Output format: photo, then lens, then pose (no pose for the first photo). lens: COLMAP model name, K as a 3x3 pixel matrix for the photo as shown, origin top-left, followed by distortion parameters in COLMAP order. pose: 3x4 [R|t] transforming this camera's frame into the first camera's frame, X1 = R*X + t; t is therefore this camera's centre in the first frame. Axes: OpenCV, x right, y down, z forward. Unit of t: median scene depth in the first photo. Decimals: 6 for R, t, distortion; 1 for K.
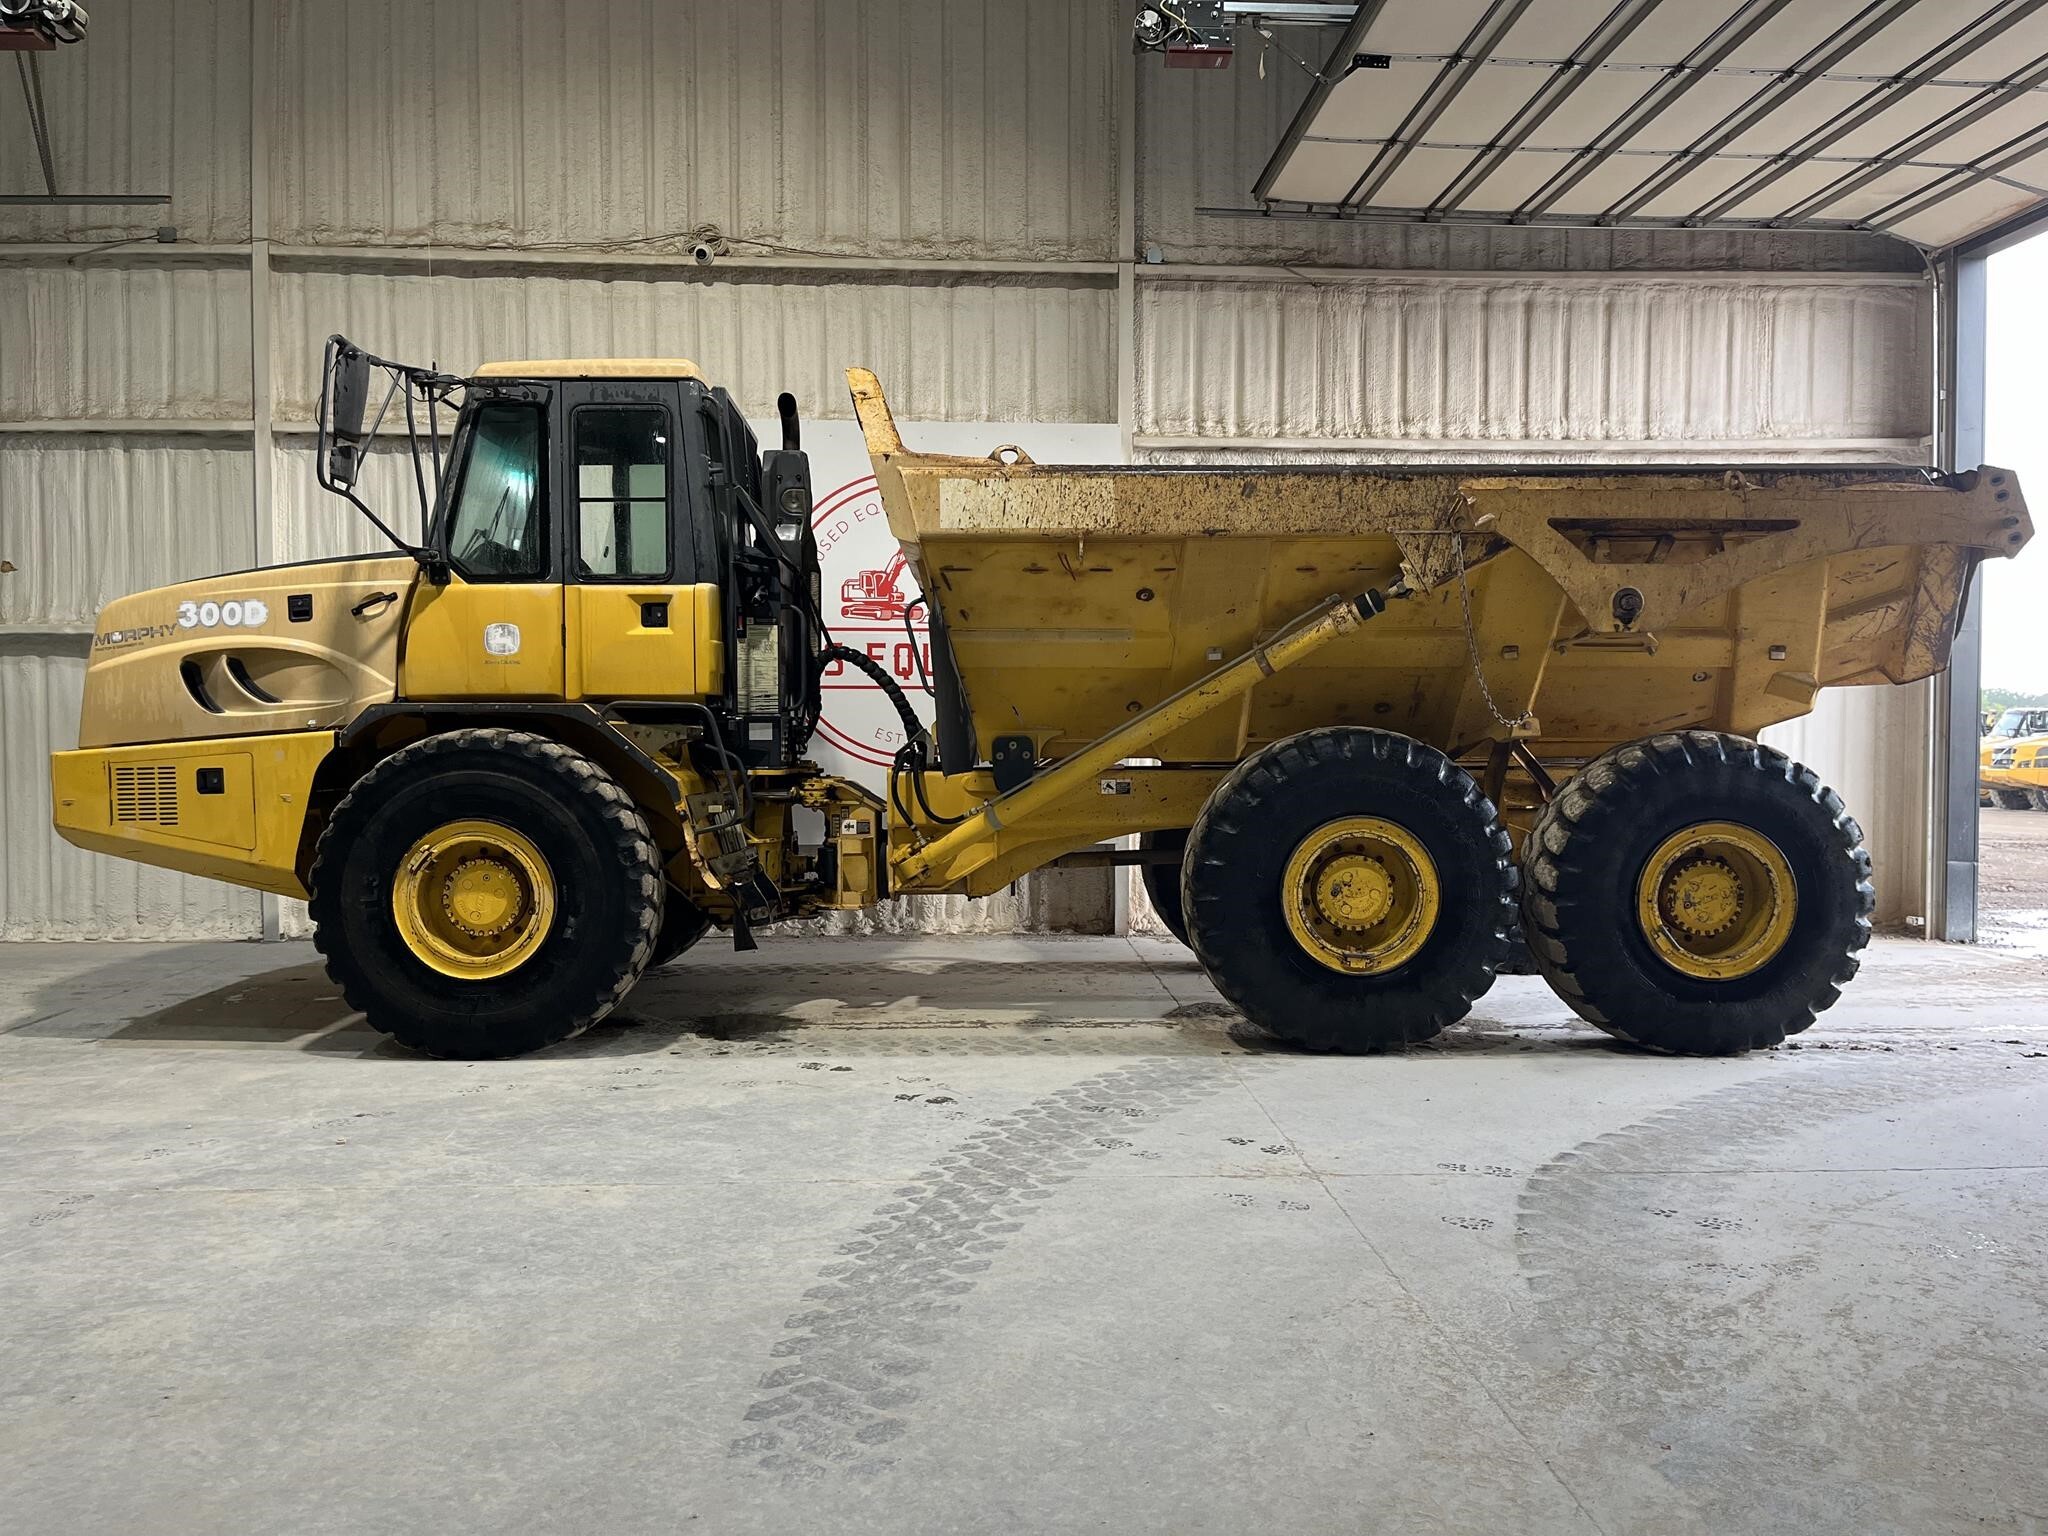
lens RADIAL K [[1606.1, 0, 1079.7], [0, 1606.1, 789.1], [0, 0, 1]] dist [0.053960, -0.072609]
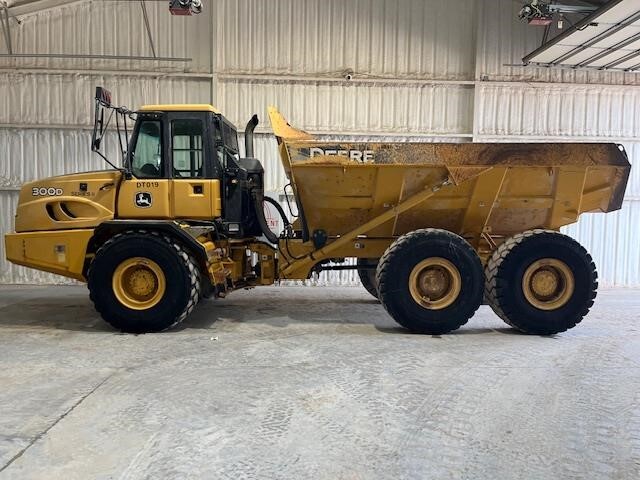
lens RADIAL K [[540.2, 0, 284.5], [0, 540.2, 257.9], [0, 0, 1]] dist [0.061910, -0.088293]
pose [[0.999957, 0.009233, -0.000100, -0.346033], [-0.009230, 0.999845, 0.014977, 0.014856], [0.000238, -0.014975, 0.999888, -0.091653]]
